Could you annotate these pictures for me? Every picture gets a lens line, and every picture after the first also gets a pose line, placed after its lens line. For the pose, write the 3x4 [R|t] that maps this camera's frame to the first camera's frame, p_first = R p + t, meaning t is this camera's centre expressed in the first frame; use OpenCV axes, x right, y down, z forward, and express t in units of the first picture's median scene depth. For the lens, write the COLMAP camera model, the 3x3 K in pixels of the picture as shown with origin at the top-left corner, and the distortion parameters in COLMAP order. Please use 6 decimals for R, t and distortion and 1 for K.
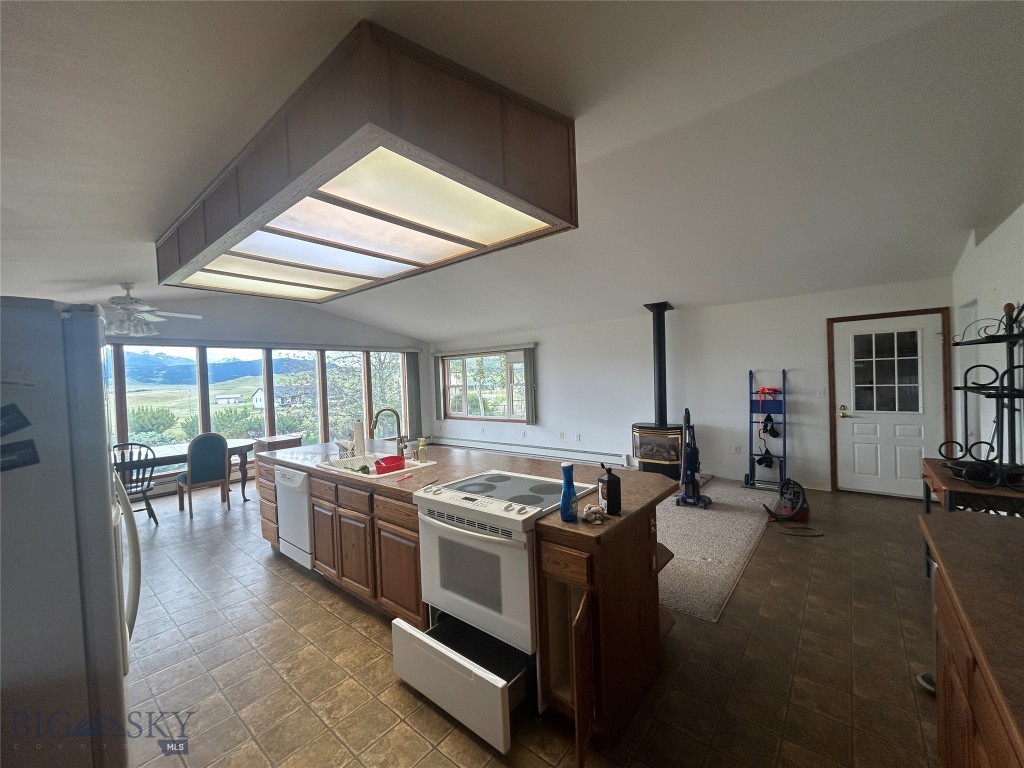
lens RADIAL K [[410.4, 0, 509.0], [0, 410.4, 382.8], [0, 0, 1]] dist [-0.000716, -0.000161]
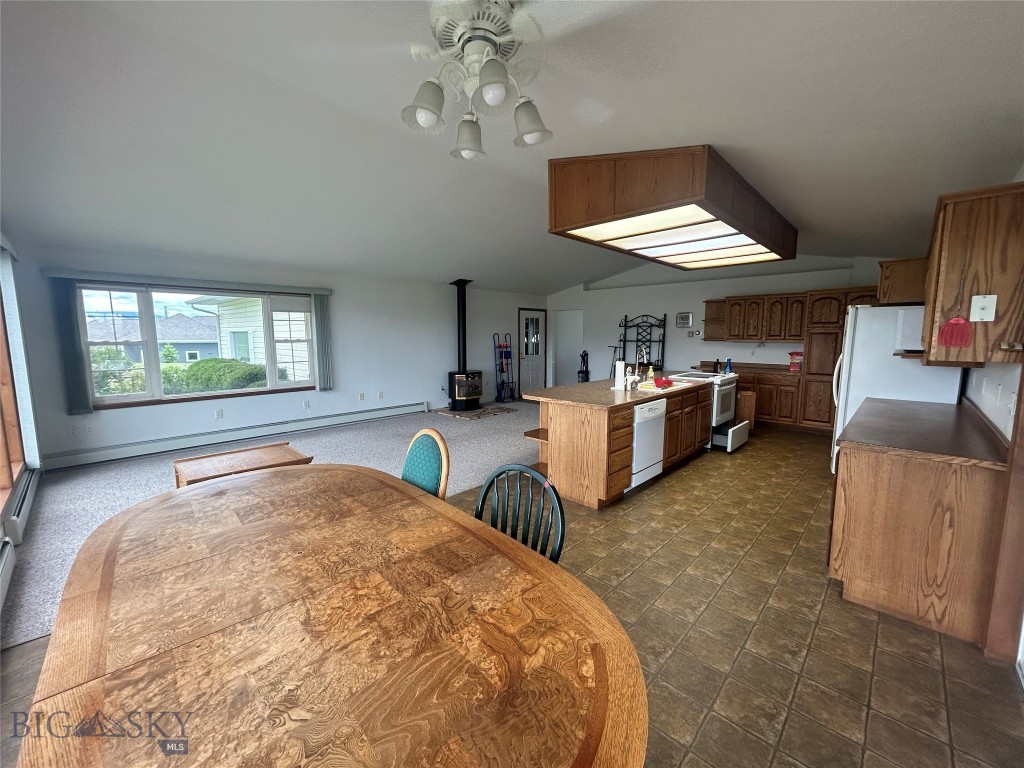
lens RADIAL K [[410.4, 0, 518.3], [0, 410.4, 385.5], [0, 0, 1]] dist [-0.000716, -0.000161]
pose [[0.045362, -0.084219, 0.995414, -0.748489], [0.013444, 0.996401, 0.083689, 0.029120], [-0.998880, 0.009586, 0.046331, 0.588744]]
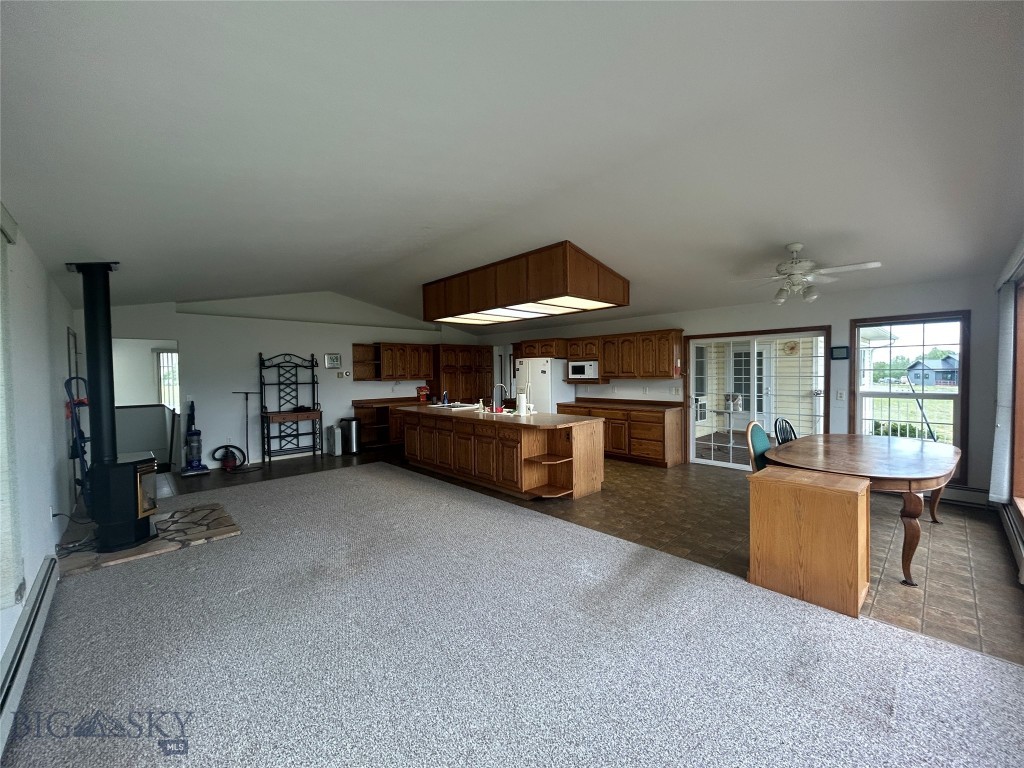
lens RADIAL K [[410.4, 0, 513.3], [0, 410.4, 383.3], [0, 0, 1]] dist [-0.000716, -0.000161]
pose [[-0.992120, 0.047146, 0.116083, -0.242634], [0.051742, 0.997978, 0.036905, -0.003027], [-0.114108, 0.042621, -0.992554, 1.210685]]
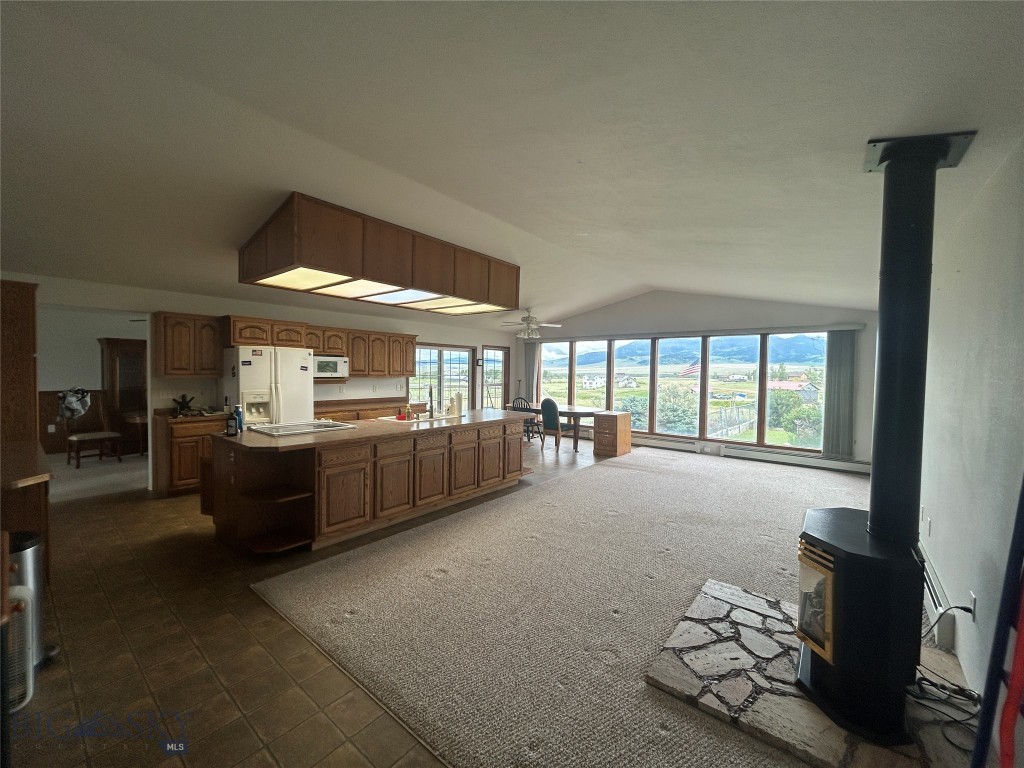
lens RADIAL K [[410.4, 0, 513.9], [0, 410.4, 382.3], [0, 0, 1]] dist [-0.000716, -0.000161]
pose [[0.017533, 0.064169, -0.997785, 0.529219], [-0.028454, 0.997566, 0.063655, -0.021455], [0.999441, 0.027275, 0.019316, 0.556863]]
